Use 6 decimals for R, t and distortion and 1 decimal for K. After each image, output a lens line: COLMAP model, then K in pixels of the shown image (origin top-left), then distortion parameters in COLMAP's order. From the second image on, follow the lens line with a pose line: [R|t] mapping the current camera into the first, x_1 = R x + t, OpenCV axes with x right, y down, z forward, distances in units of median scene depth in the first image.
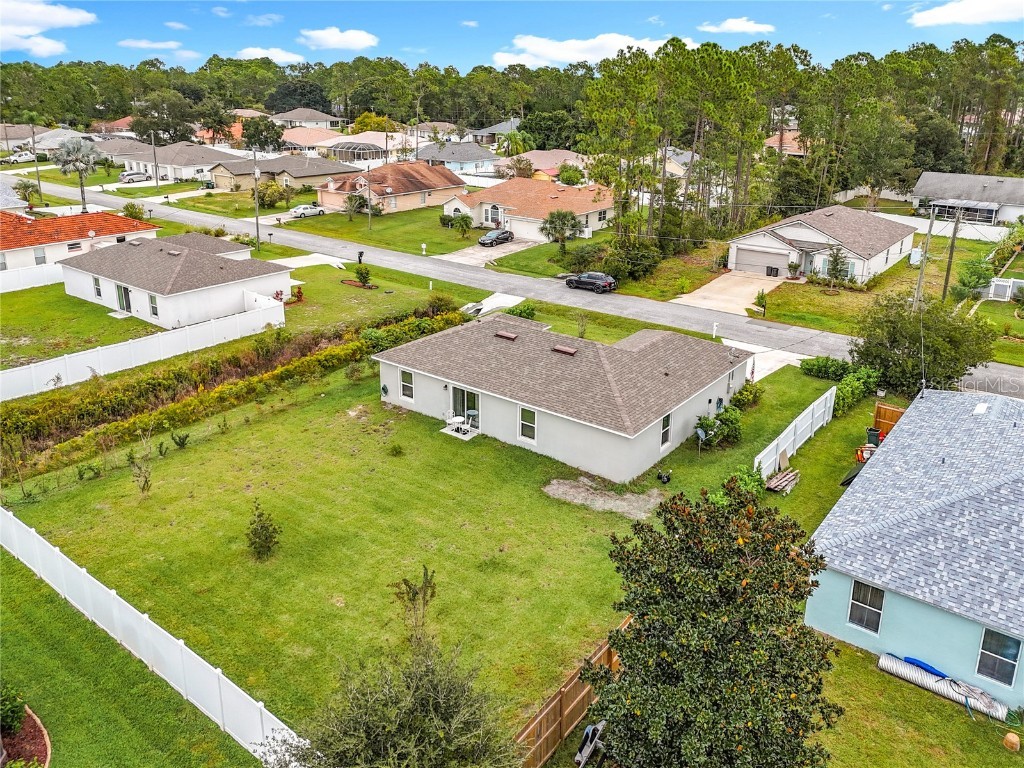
lens RADIAL K [[779.8, 0, 506.7], [0, 779.8, 376.8], [0, 0, 1]] dist [0.060638, -0.063721]
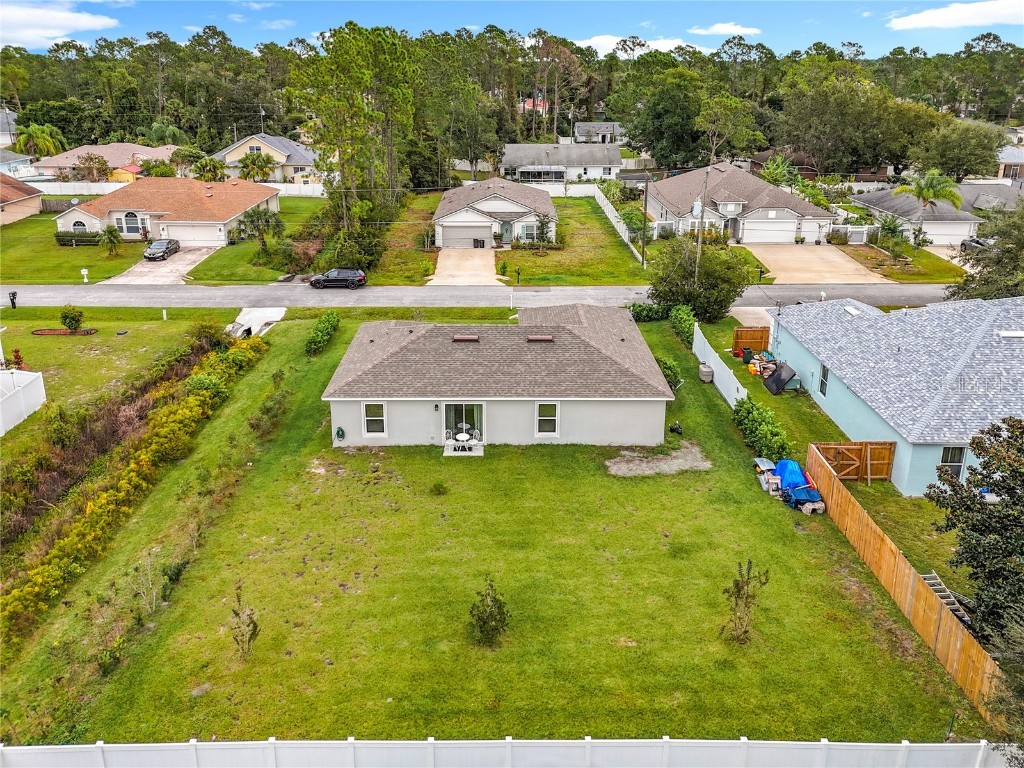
lens RADIAL K [[779.8, 0, 511.4], [0, 779.8, 361.8], [0, 0, 1]] dist [0.060638, -0.063721]
pose [[0.780636, -0.226985, 0.582311, -0.362263], [0.225228, 0.971285, 0.076671, -0.060398], [-0.582992, 0.071301, 0.809343, 0.149016]]
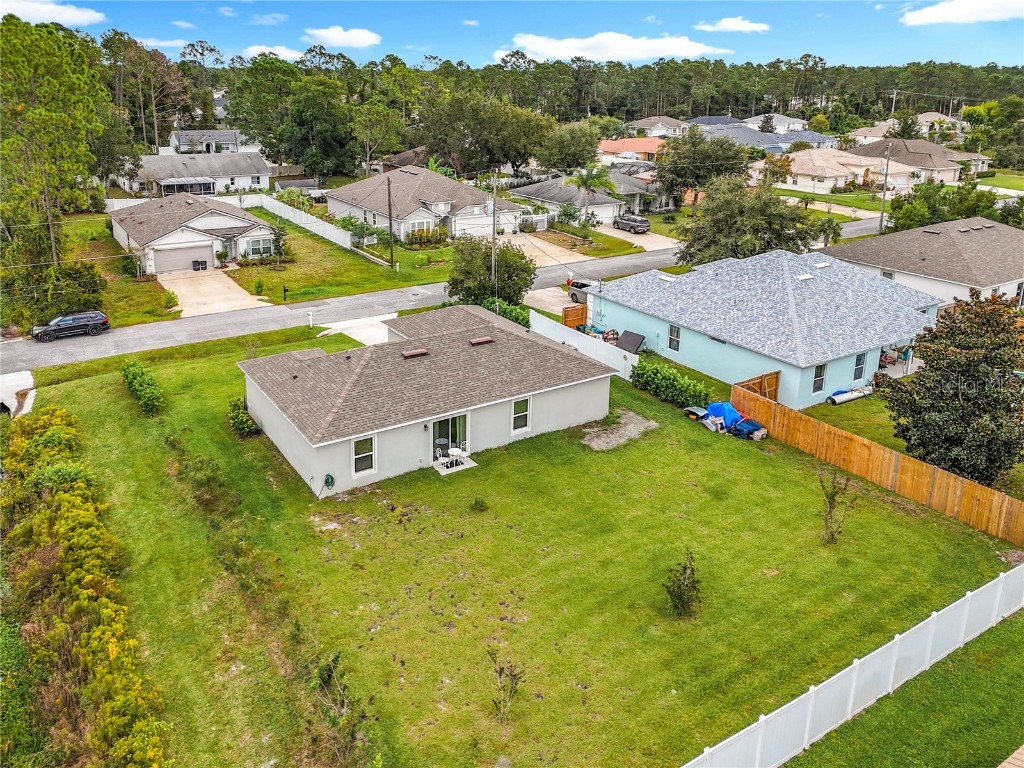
lens RADIAL K [[779.8, 0, 511.0], [0, 779.8, 346.1], [0, 0, 1]] dist [0.060638, -0.063721]
pose [[0.315050, -0.310696, 0.896778, -0.544360], [0.324653, 0.923175, 0.205787, -0.147981], [-0.891821, 0.226308, 0.391715, 0.388672]]
